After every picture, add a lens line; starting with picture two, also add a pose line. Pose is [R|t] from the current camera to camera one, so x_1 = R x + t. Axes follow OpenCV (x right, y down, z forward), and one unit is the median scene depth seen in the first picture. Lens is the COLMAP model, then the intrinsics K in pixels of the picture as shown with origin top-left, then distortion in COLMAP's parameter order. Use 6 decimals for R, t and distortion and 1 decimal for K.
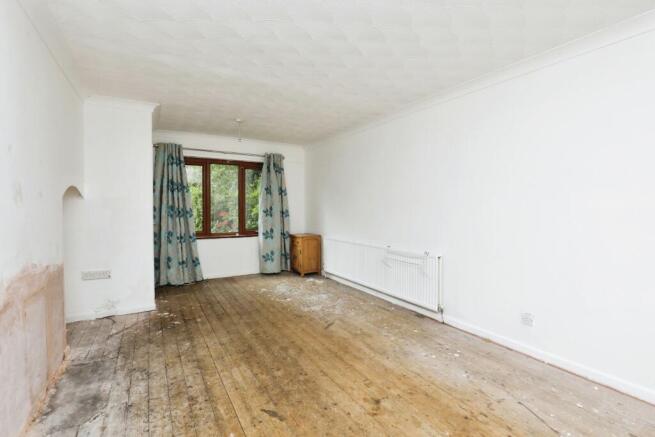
lens RADIAL K [[303.7, 0, 328.9], [0, 303.7, 213.7], [0, 0, 1]] dist [-0.035219, 0.007766]
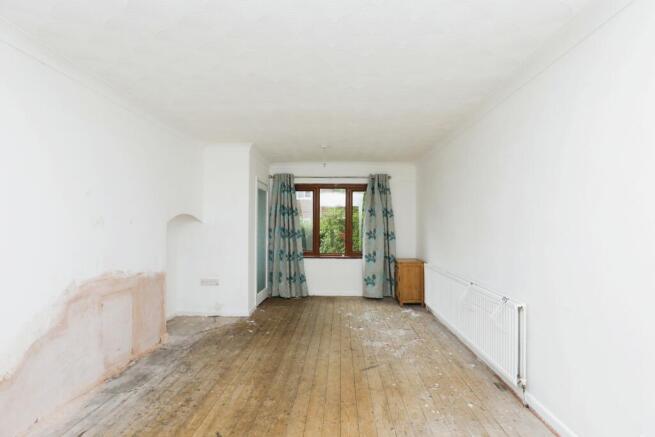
lens RADIAL K [[303.7, 0, 328.9], [0, 303.7, 213.7], [0, 0, 1]] dist [-0.035219, 0.007766]
pose [[0.836339, -0.019174, -0.547877, 0.266896], [-0.015218, 0.998191, -0.058165, -0.014500], [0.548001, 0.056983, 0.834534, 0.128698]]
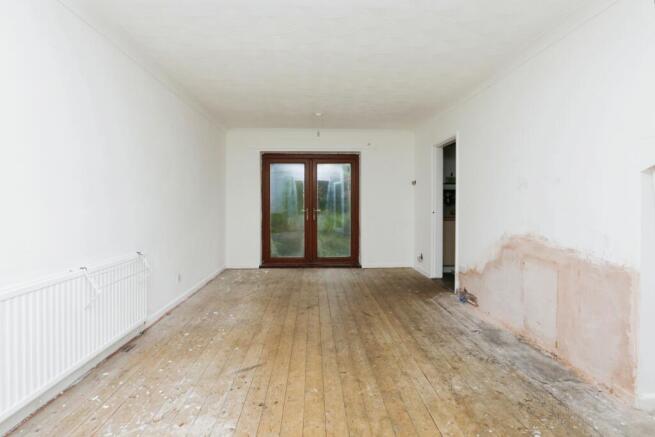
lens RADIAL K [[303.7, 0, 328.9], [0, 303.7, 213.7], [0, 0, 1]] dist [-0.035219, 0.007766]
pose [[-0.882340, -0.016995, 0.470306, -0.315504], [0.008958, 0.998560, 0.052889, -0.000847], [-0.470527, 0.050879, -0.880917, 1.027264]]
